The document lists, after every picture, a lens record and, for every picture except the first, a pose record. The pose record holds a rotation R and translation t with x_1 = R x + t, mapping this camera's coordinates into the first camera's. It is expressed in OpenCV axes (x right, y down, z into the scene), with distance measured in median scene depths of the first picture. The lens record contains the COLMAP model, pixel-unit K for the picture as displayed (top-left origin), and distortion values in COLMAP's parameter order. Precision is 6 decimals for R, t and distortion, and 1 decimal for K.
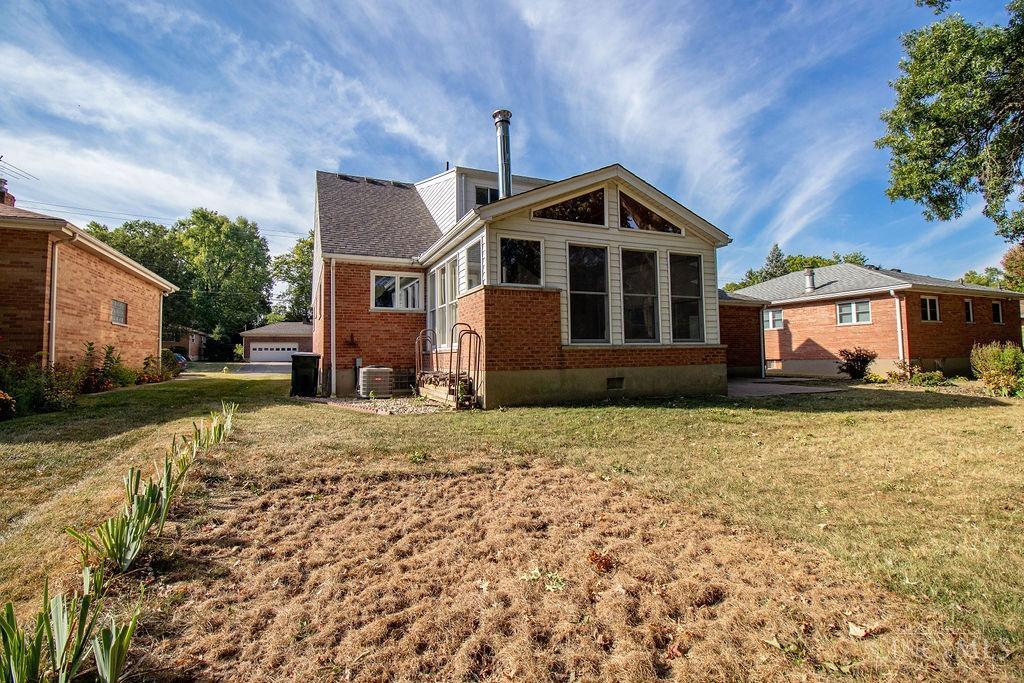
lens RADIAL K [[474.2, 0, 508.9], [0, 474.2, 350.1], [0, 0, 1]] dist [0.004667, -0.006177]
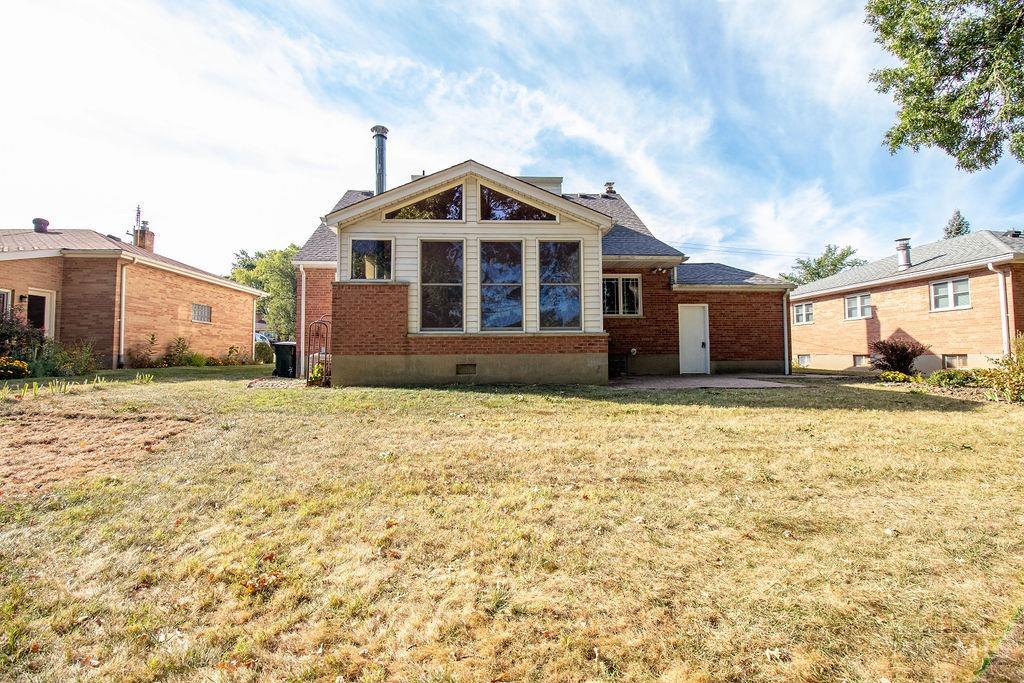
lens RADIAL K [[474.2, 0, 520.3], [0, 474.2, 343.3], [0, 0, 1]] dist [0.004667, -0.006177]
pose [[0.940481, -0.000083, -0.339847, 0.663946], [-0.002582, 0.999969, -0.007389, 0.018902], [0.339837, 0.007826, 0.940452, 0.051408]]
